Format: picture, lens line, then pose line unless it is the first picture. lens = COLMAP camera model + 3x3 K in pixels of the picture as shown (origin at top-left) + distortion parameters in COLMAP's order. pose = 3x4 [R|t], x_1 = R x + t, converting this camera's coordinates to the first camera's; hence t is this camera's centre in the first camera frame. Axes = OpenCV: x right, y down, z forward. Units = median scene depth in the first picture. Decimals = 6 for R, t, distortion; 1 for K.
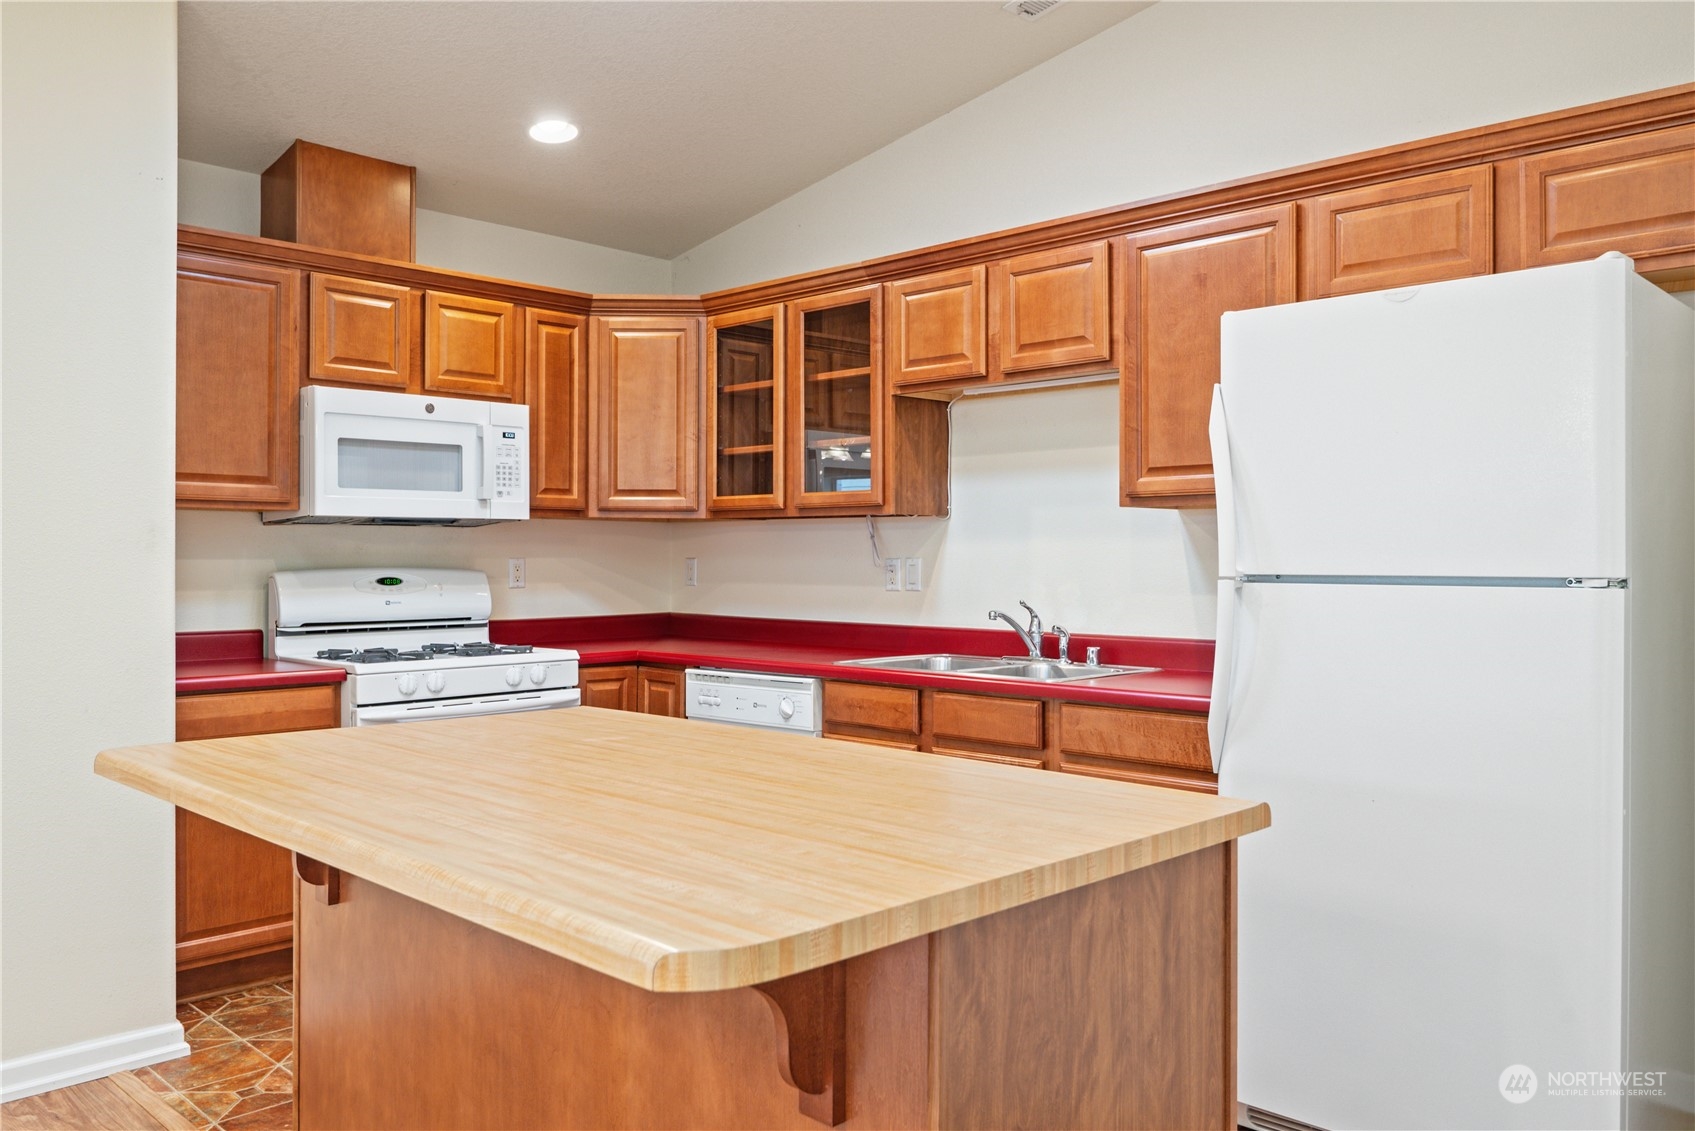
lens RADIAL K [[1257.9, 0, 847.5], [0, 1257.9, 565.5], [0, 0, 1]] dist [-0.007166, -0.004583]
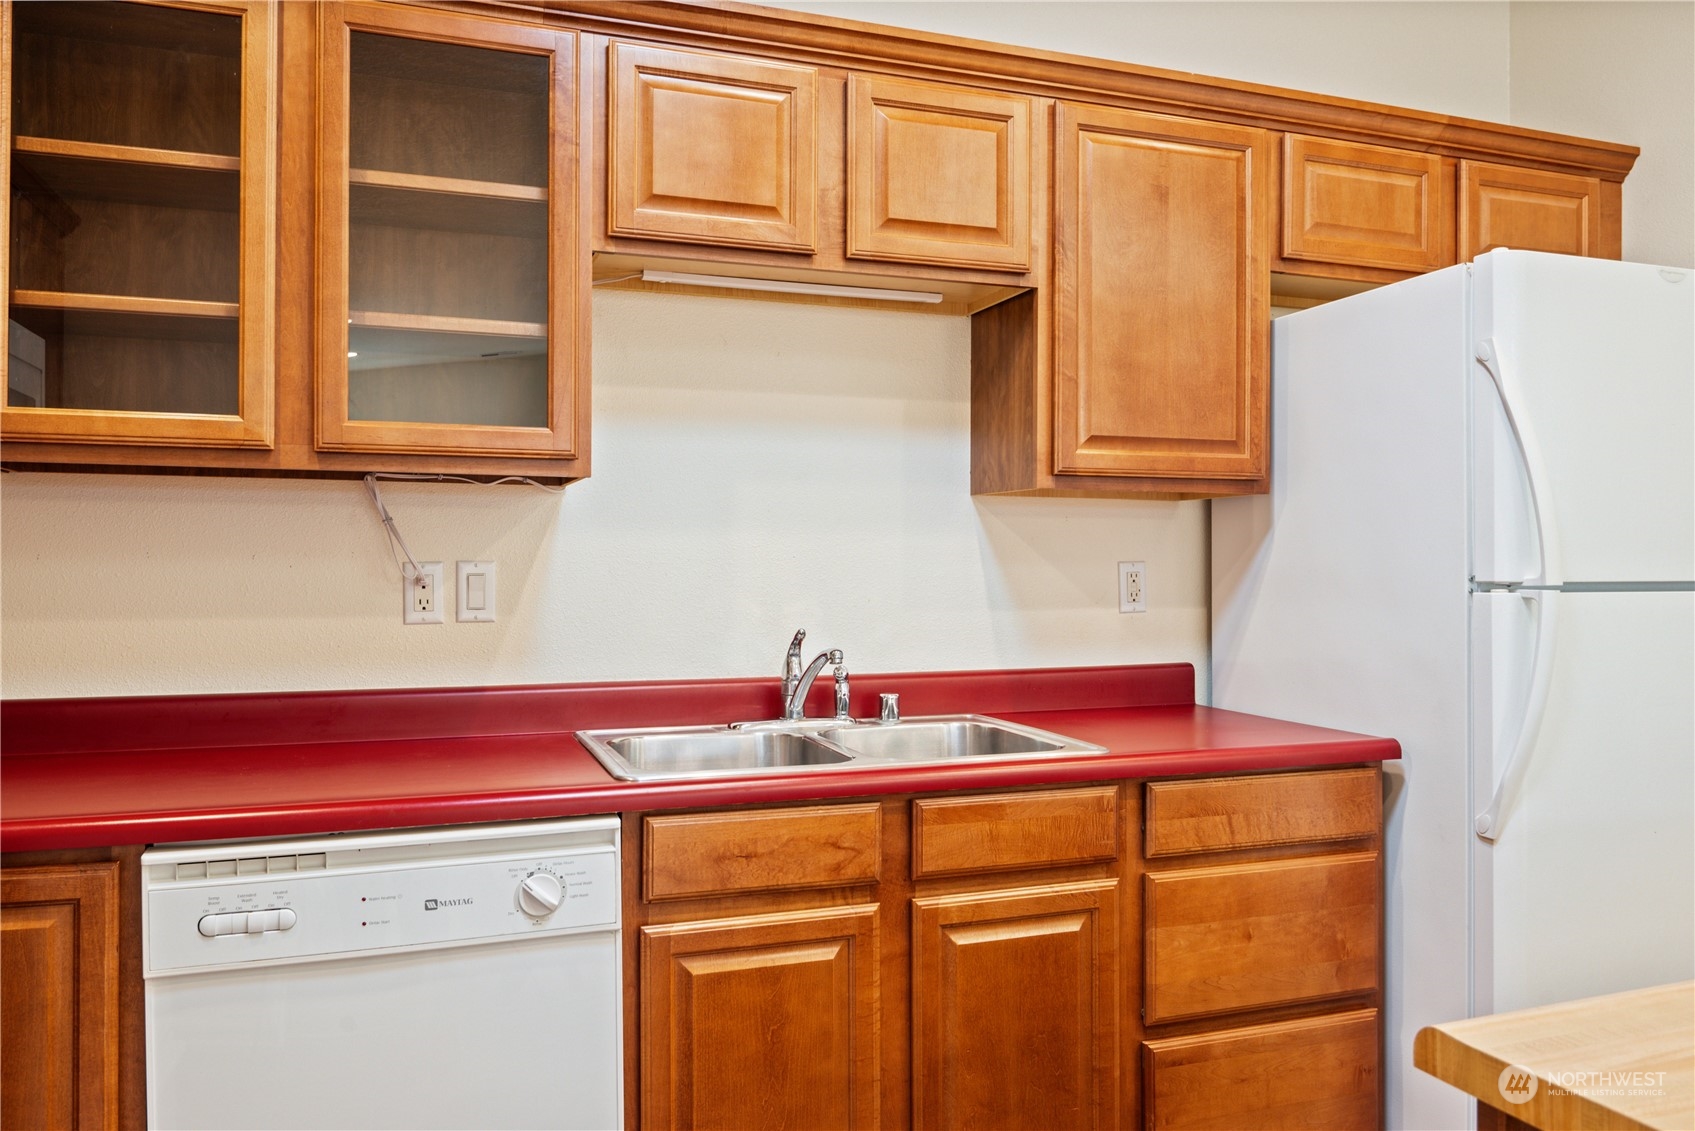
lens RADIAL K [[1257.9, 0, 847.5], [0, 1257.9, 565.5], [0, 0, 1]] dist [-0.007166, -0.004583]
pose [[0.447319, -0.005857, 0.894356, -0.381767], [0.003097, 0.999983, 0.005000, -0.006324], [-0.894369, 0.000534, 0.447329, 0.661170]]
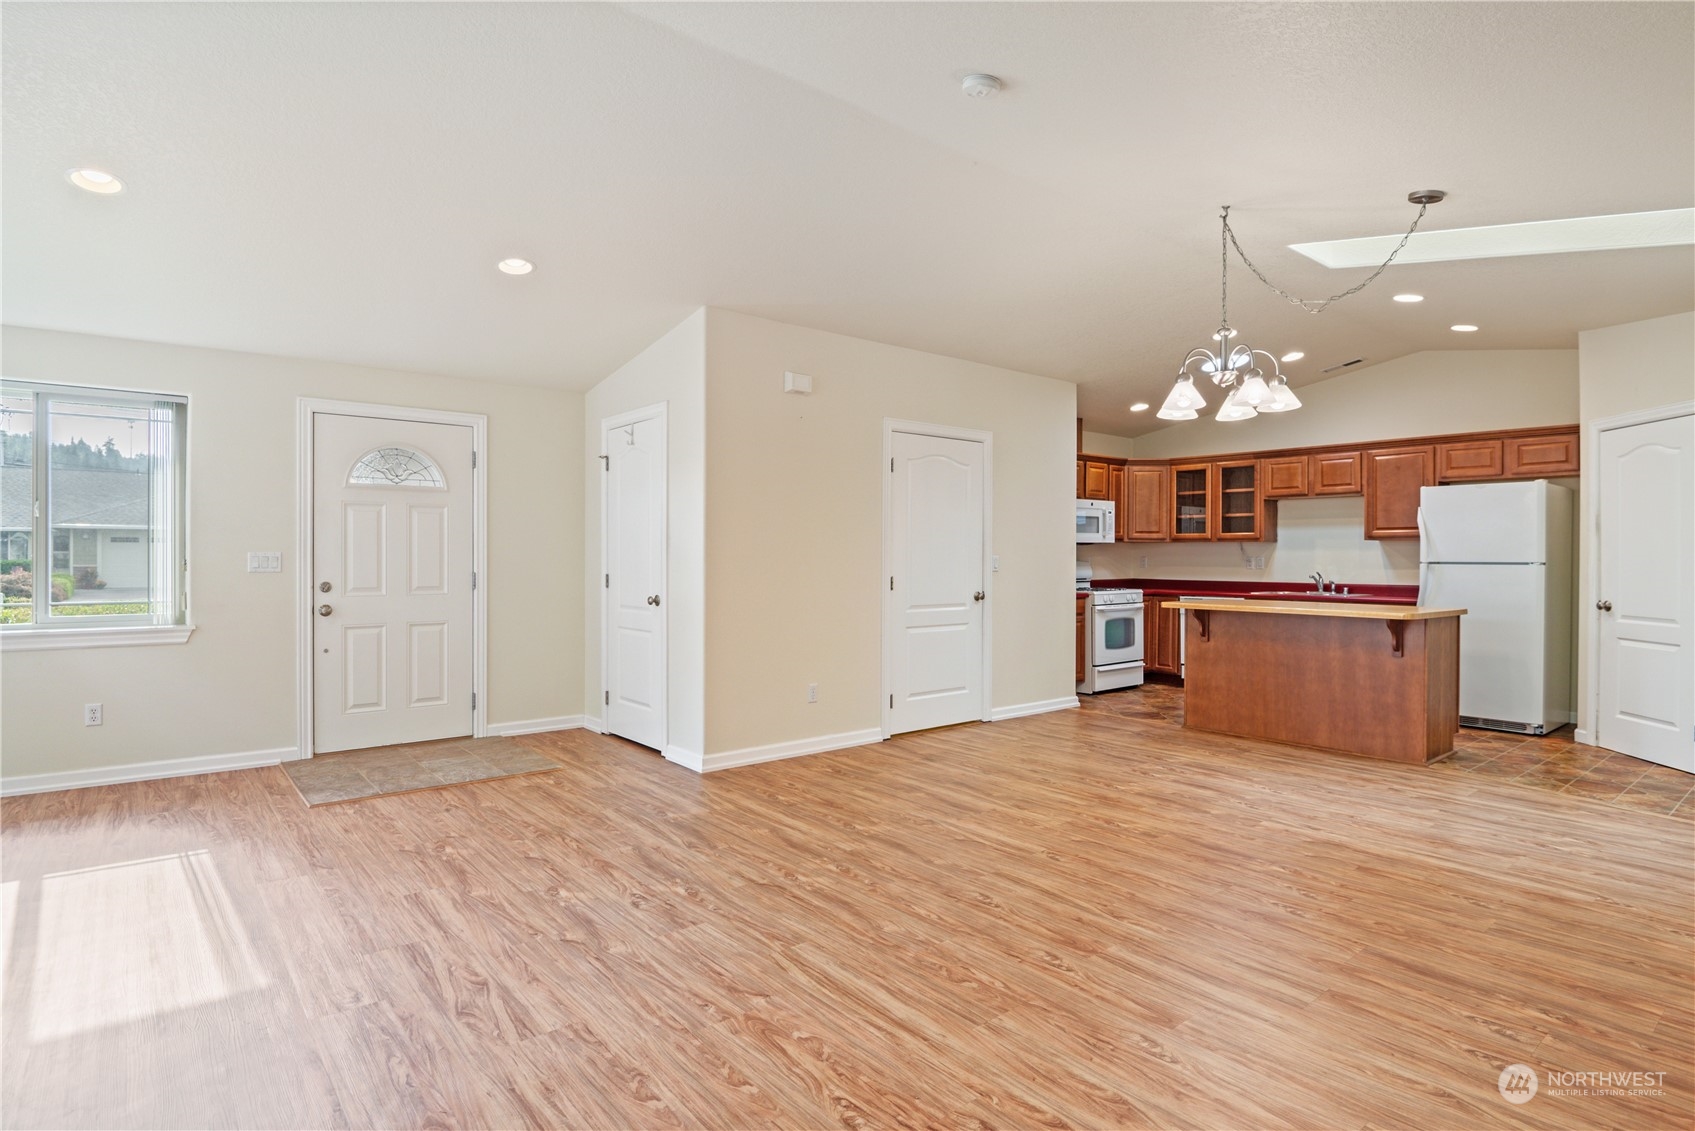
lens RADIAL K [[857.7, 0, 847.5], [0, 857.7, 565.5], [0, 0, 1]] dist [-0.024902, -0.000434]
pose [[0.992946, 0.001712, -0.118552, -0.655342], [-0.001168, 0.999988, 0.004663, 0.005474], [0.118559, -0.004492, 0.992937, -0.996404]]
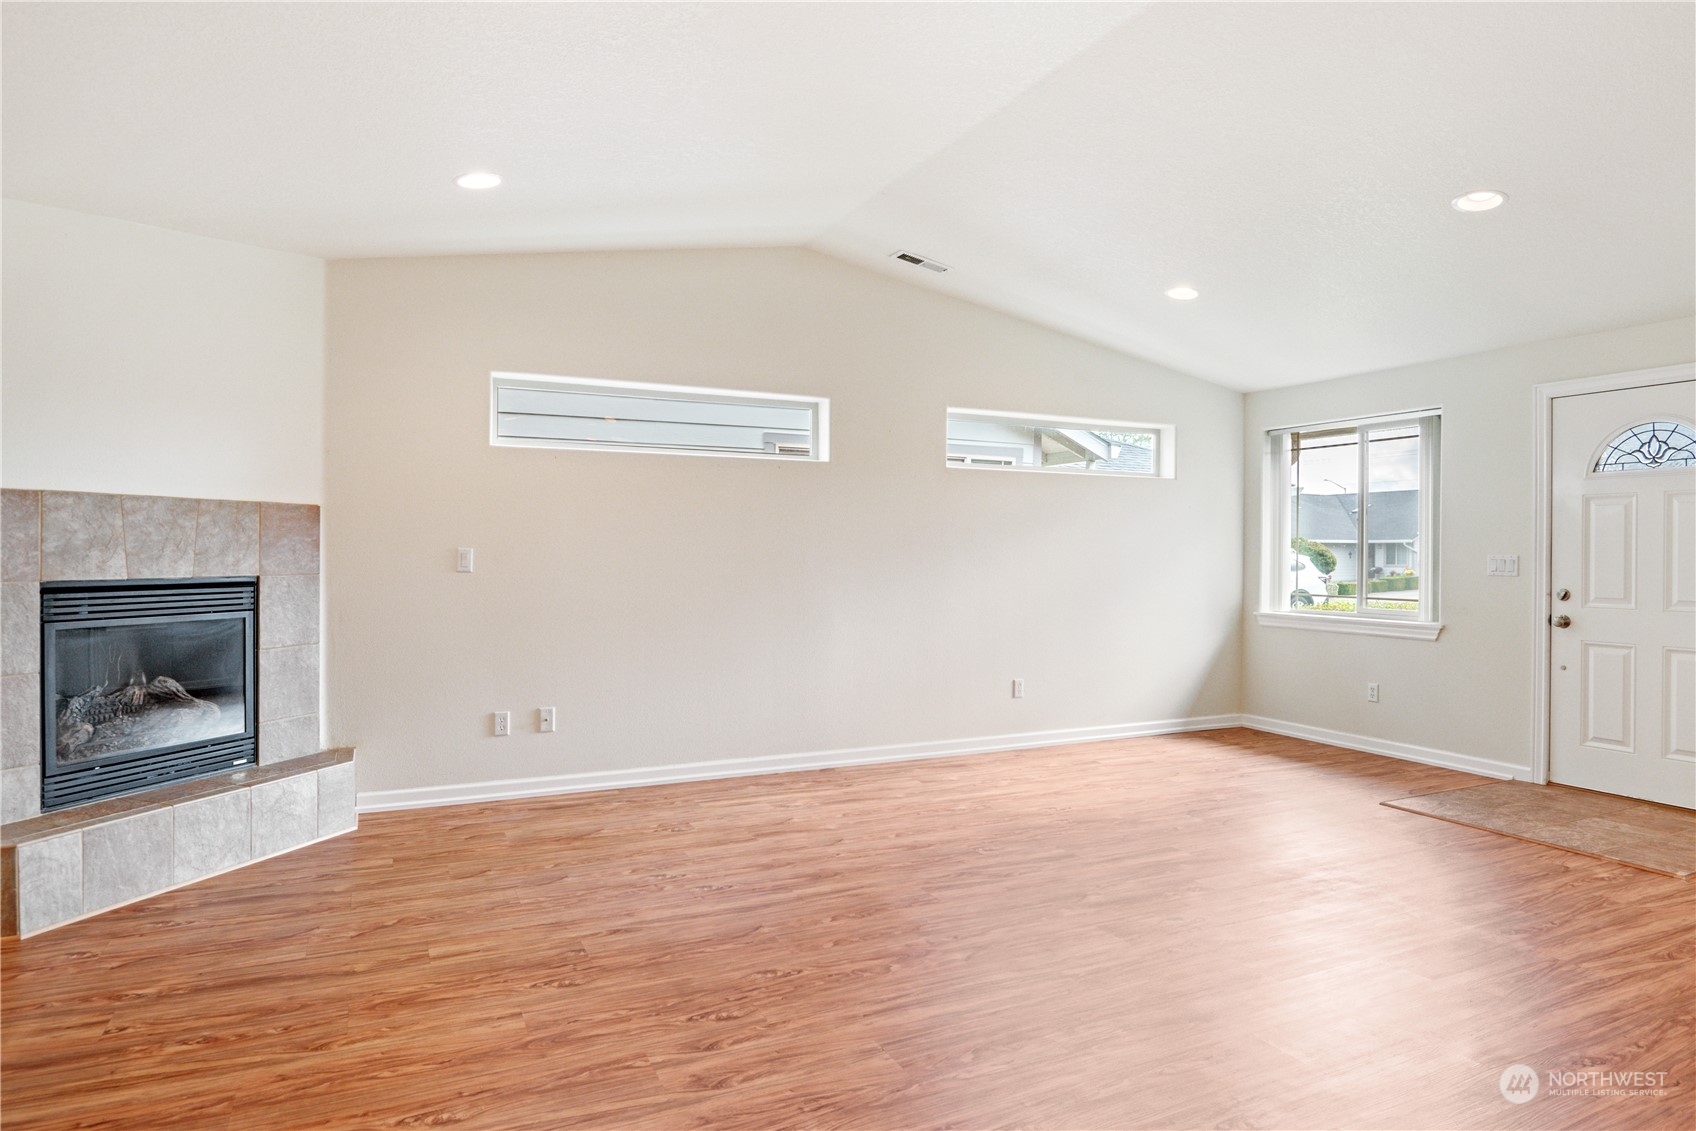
lens RADIAL K [[941.4, 0, 838.9], [0, 941.4, 558.7], [0, 0, 1]] dist [0.001150, -0.017639]
pose [[-0.335714, 0.000128, -0.941964, -0.098186], [-0.009363, 0.999950, 0.003472, 0.002061], [0.941917, 0.009985, -0.335696, -0.297163]]
